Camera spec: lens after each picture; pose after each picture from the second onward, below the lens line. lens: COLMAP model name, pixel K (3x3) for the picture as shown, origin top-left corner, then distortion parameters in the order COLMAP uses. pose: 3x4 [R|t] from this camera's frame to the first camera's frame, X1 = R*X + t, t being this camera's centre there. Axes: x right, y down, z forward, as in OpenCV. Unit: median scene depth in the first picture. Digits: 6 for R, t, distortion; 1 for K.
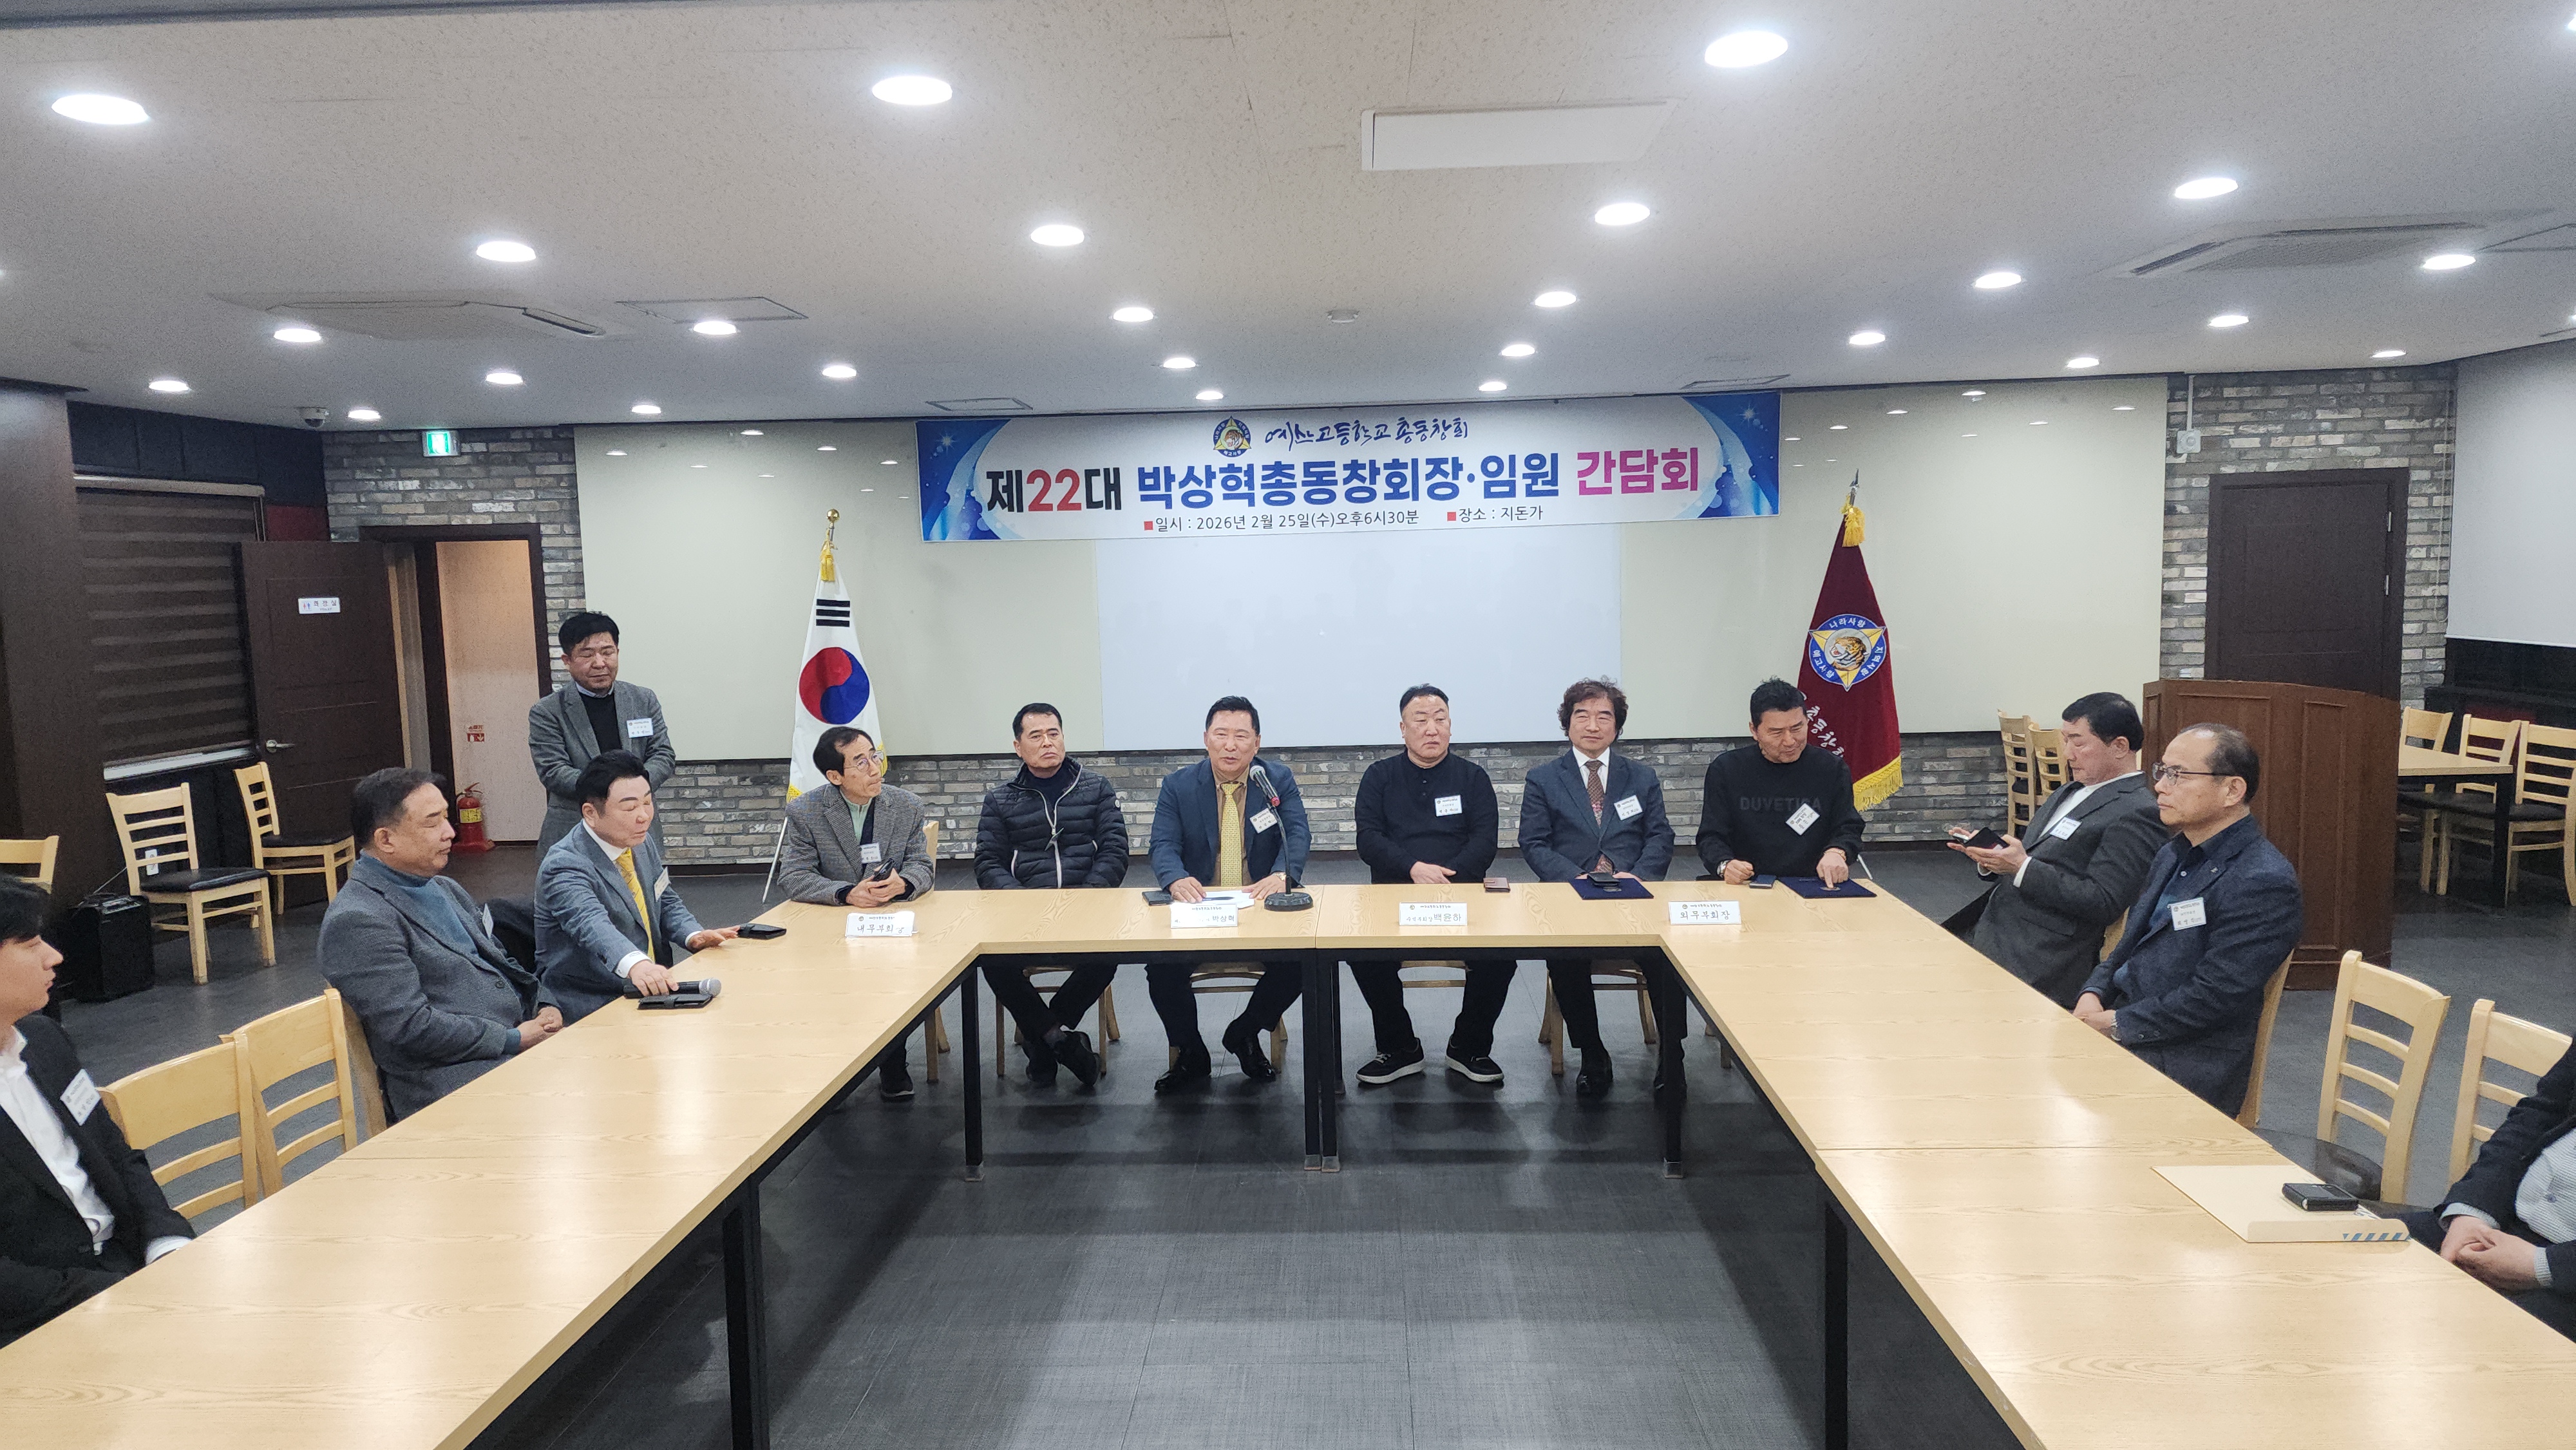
lens RADIAL K [[1739.4, 0, 1293.2], [0, 1739.4, 735.4], [0, 0, 1]] dist [0.091022, -0.064748]
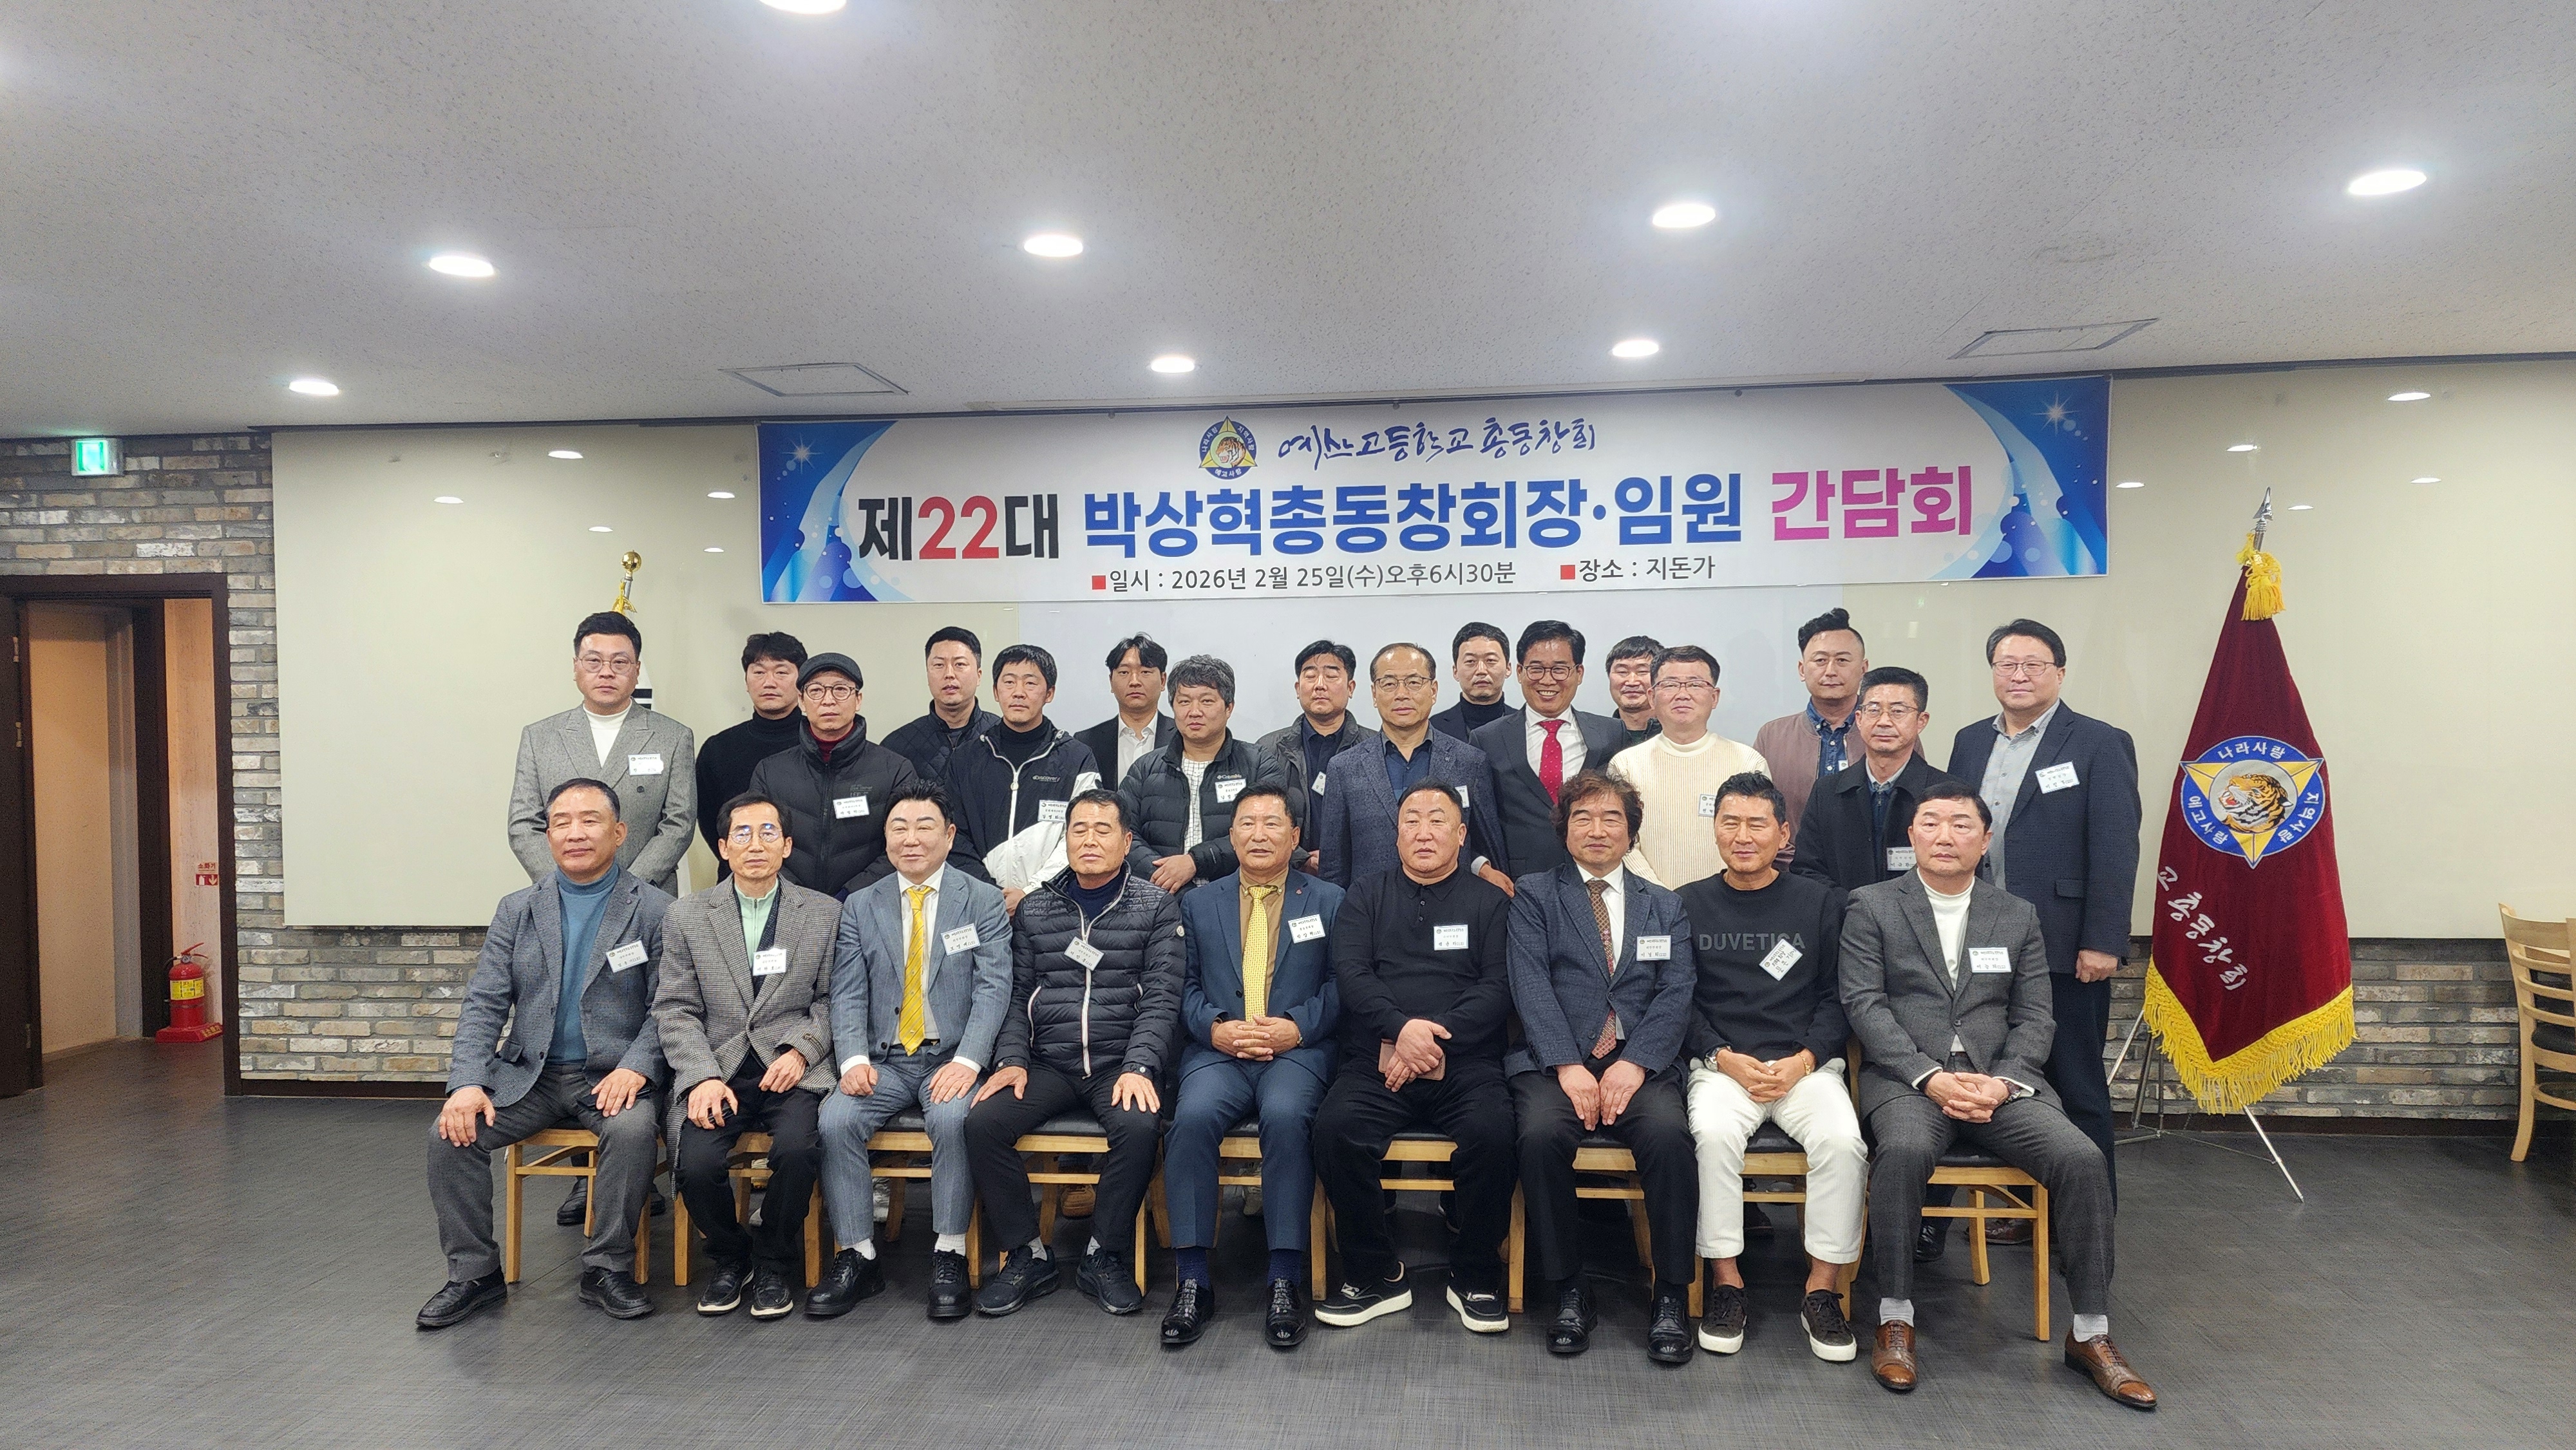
lens RADIAL K [[1720.2, 0, 1297.7], [0, 1720.2, 759.4], [0, 0, 1]] dist [0.098869, -0.093495]
pose [[0.997510, 0.019532, -0.067763, 0.036671], [-0.023922, 0.997625, -0.064594, -0.014663], [0.066340, 0.066054, 0.995608, 0.370560]]
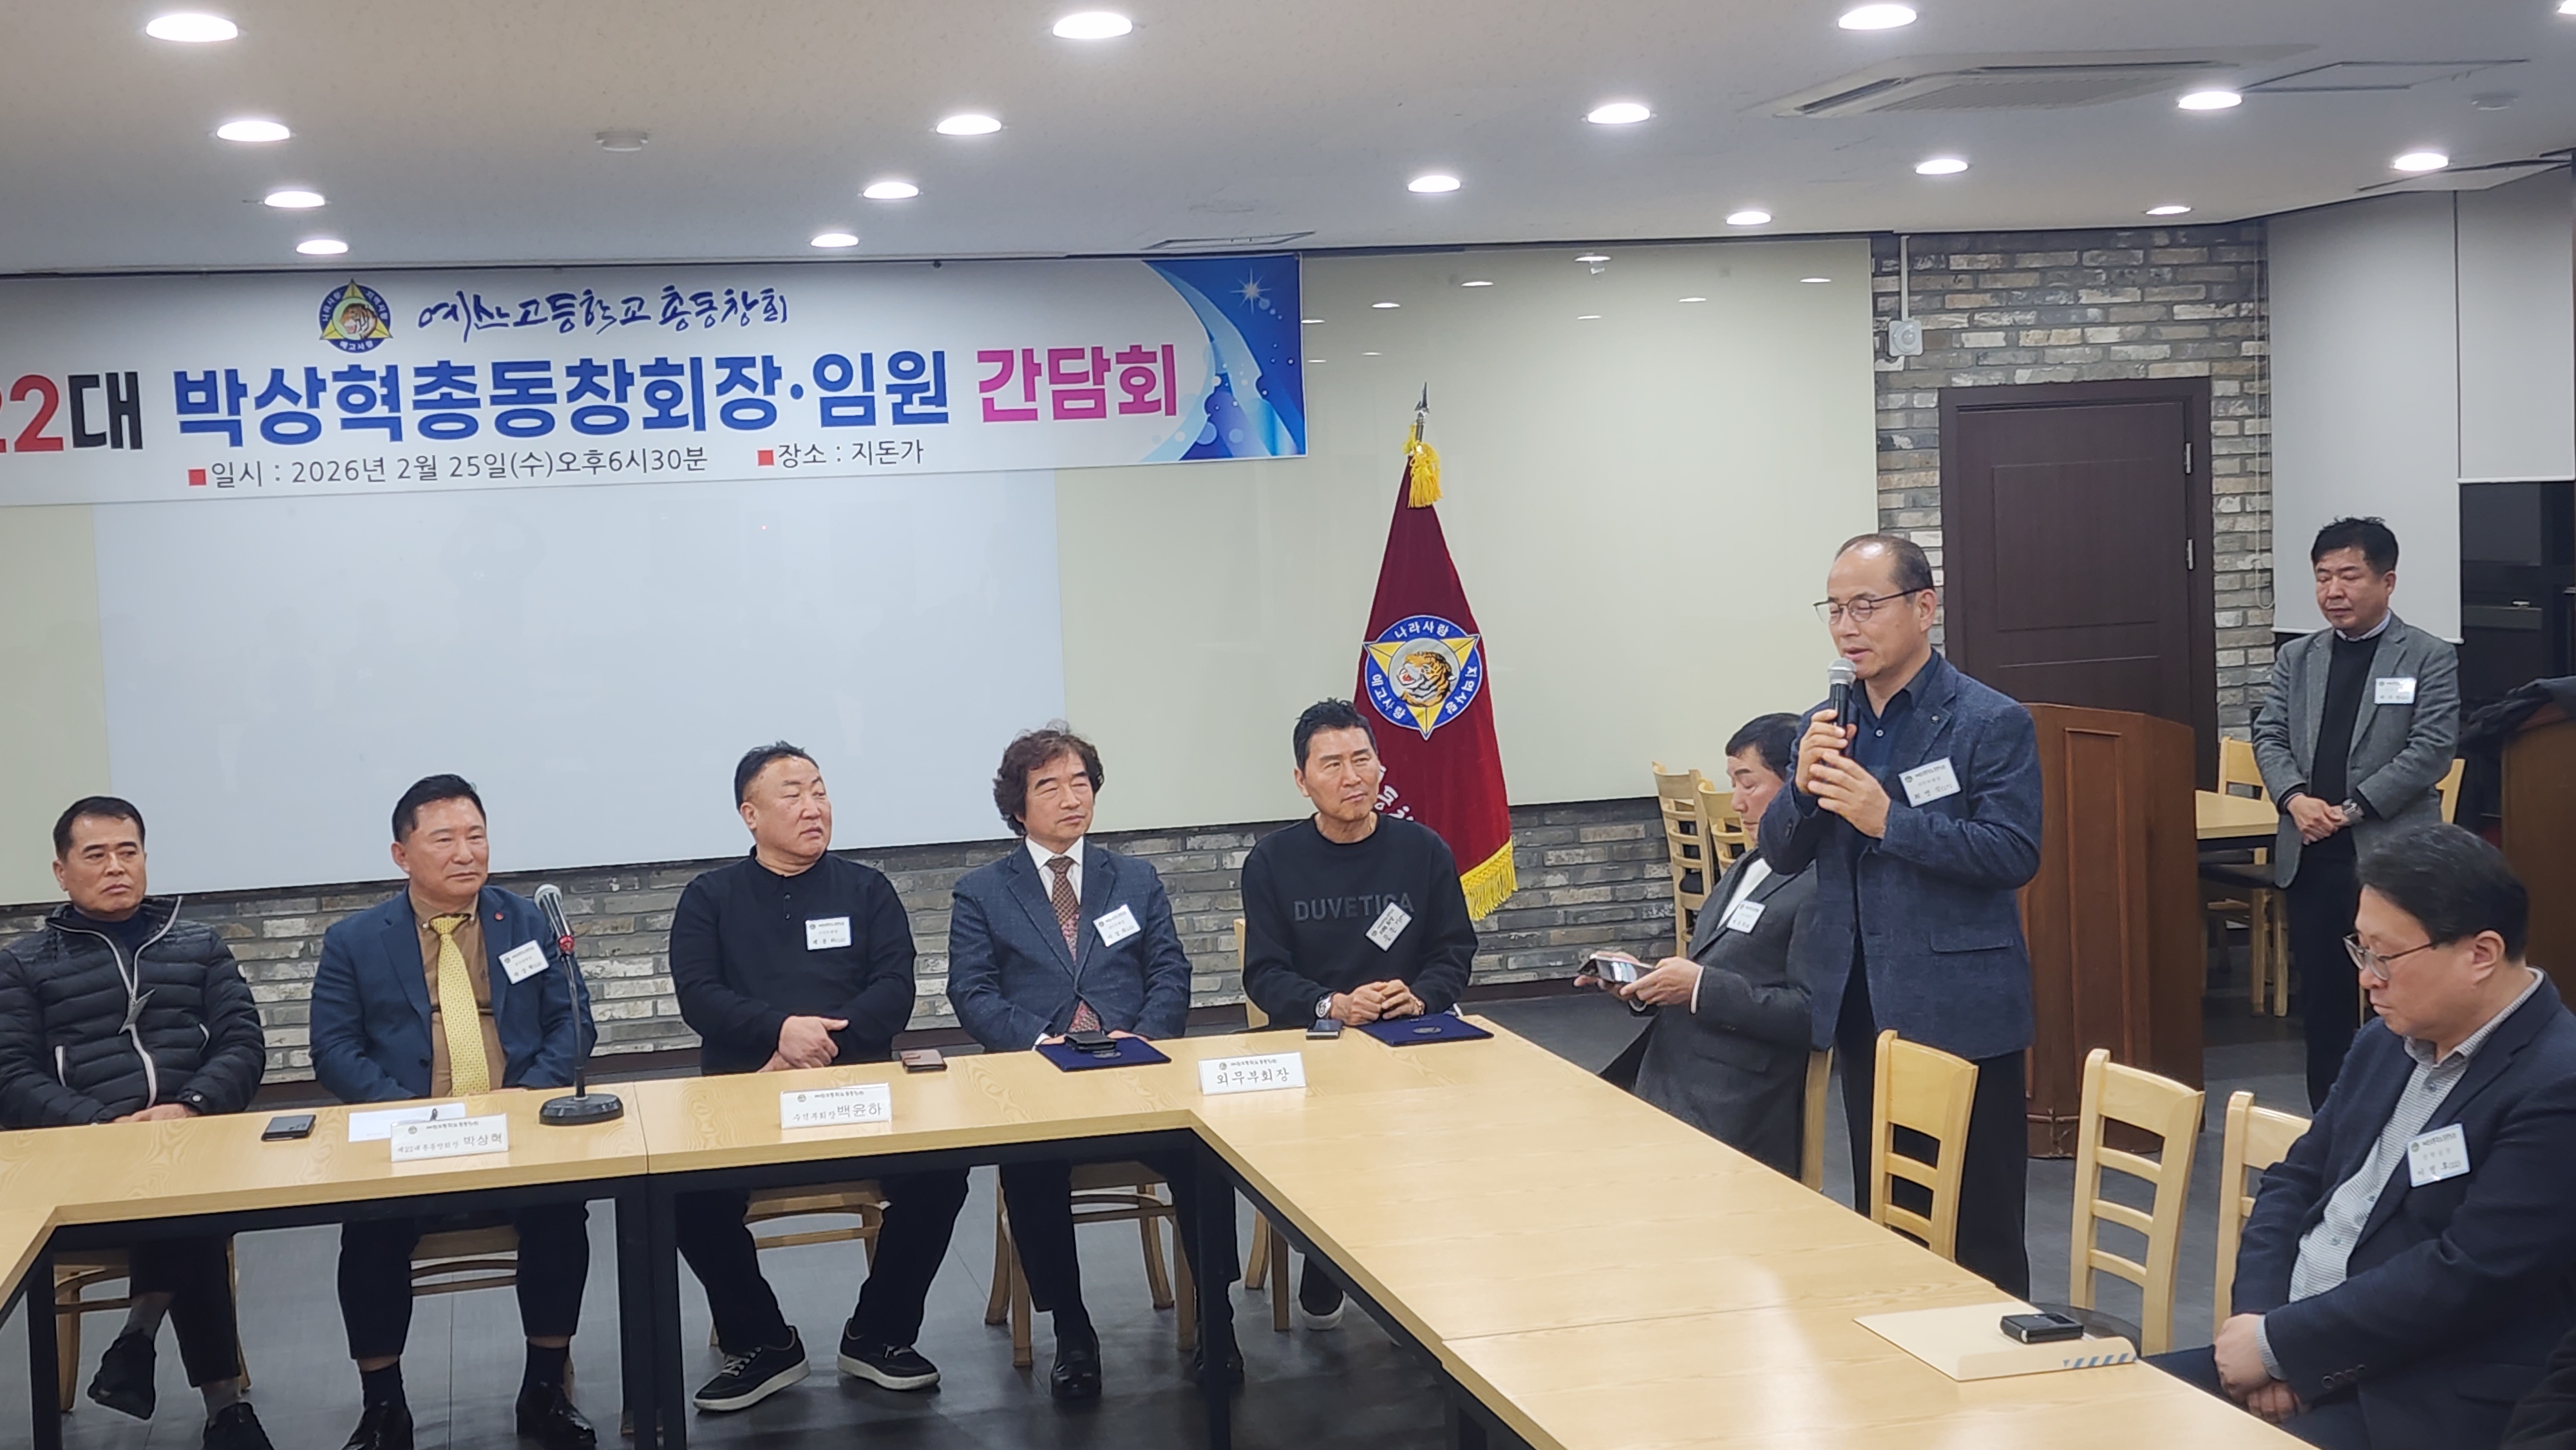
lens RADIAL K [[3330.4, 0, 1284.3], [0, 3330.4, 707.2], [0, 0, 1]] dist [0.175860, 0.000000]
pose [[0.962878, -0.029015, 0.268373, -0.042888], [0.041443, 0.998309, -0.040761, 0.008491], [-0.266737, 0.050370, 0.962452, -0.104603]]
